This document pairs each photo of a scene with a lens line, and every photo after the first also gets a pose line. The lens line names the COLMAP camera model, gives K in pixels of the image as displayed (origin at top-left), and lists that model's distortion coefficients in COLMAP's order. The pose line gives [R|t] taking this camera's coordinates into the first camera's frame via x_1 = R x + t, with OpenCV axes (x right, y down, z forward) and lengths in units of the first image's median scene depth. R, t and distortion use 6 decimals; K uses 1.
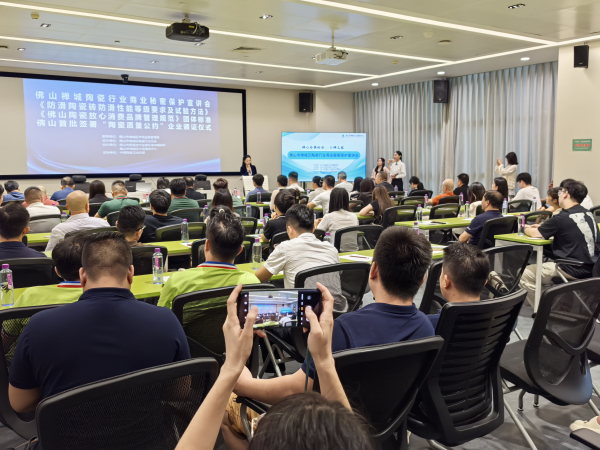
lens RADIAL K [[541.8, 0, 301.9], [0, 541.8, 223.9], [0, 0, 1]] dist [-0.095433, 0.000000]
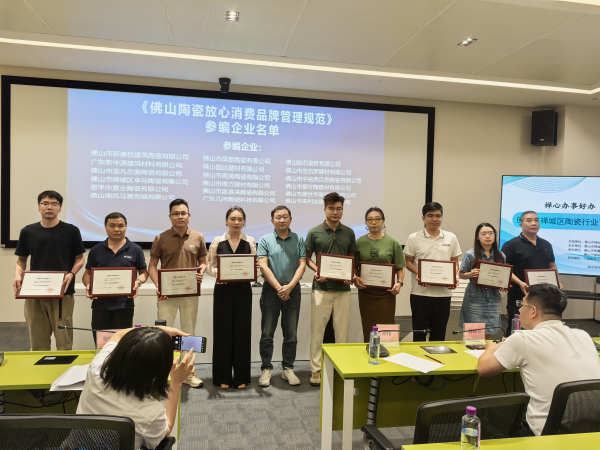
lens RADIAL K [[445.3, 0, 293.8], [0, 445.3, 224.0], [0, 0, 1]] dist [0.004820, -0.031938]
pose [[0.912565, 0.028394, -0.407946, -0.047029], [-0.072785, 0.992935, -0.093709, -0.072721], [0.402403, 0.115208, 0.908184, 0.561977]]
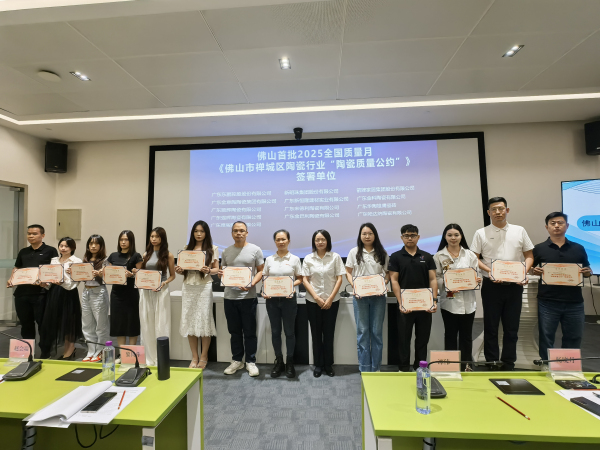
lens RADIAL K [[300.6, 0, 294.3], [0, 300.6, 226.9], [0, 0, 1]] dist [-0.039600, 0.003273]
pose [[0.765739, -0.045194, -0.641562, -0.061234], [-0.057651, 0.988689, -0.138456, -0.076679], [0.640562, 0.143008, 0.754472, 0.656090]]
